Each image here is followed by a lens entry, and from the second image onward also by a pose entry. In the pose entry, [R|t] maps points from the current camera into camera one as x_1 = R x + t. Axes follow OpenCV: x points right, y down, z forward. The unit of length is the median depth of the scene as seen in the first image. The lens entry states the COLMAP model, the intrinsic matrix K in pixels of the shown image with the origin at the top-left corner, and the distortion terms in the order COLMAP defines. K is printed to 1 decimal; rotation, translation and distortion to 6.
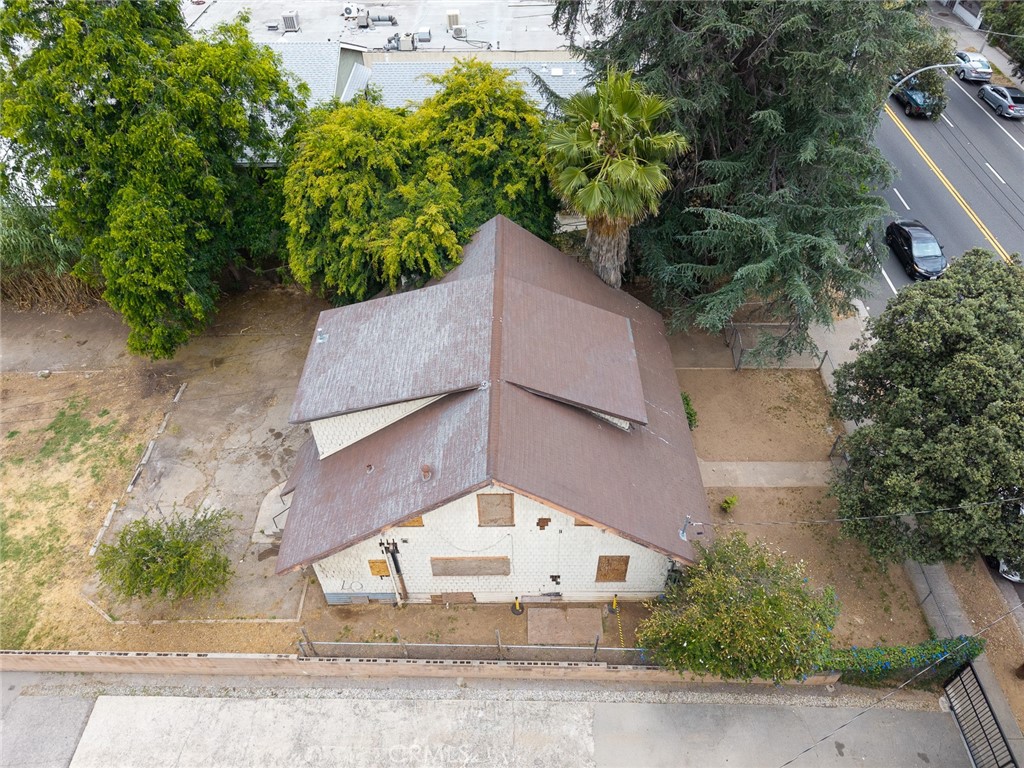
lens RADIAL K [[711.8, 0, 512.0], [0, 711.8, 384.0], [0, 0, 1]] dist [0.033262, -0.031892]
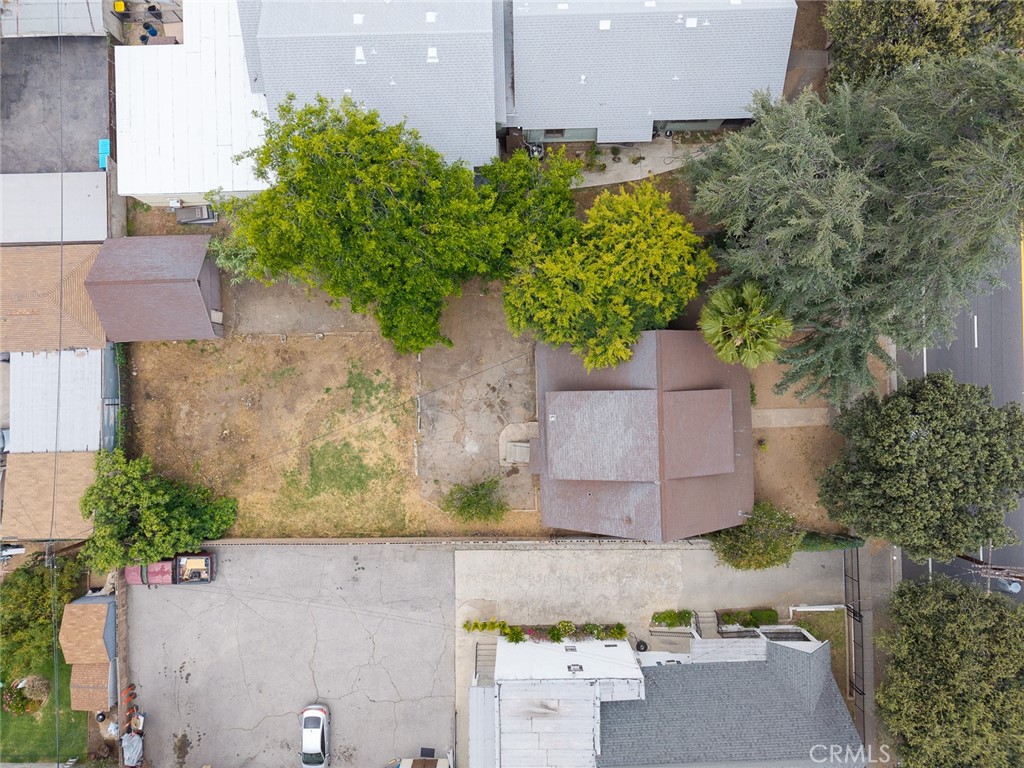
lens RADIAL K [[694.1, 0, 512.0], [0, 694.1, 384.0], [0, 0, 1]] dist [0.047608, -0.059680]
pose [[0.999454, -0.031445, 0.010143, -0.373867], [0.015320, 0.713026, 0.700971, -1.288660], [-0.029274, -0.700432, 0.713118, -0.145101]]
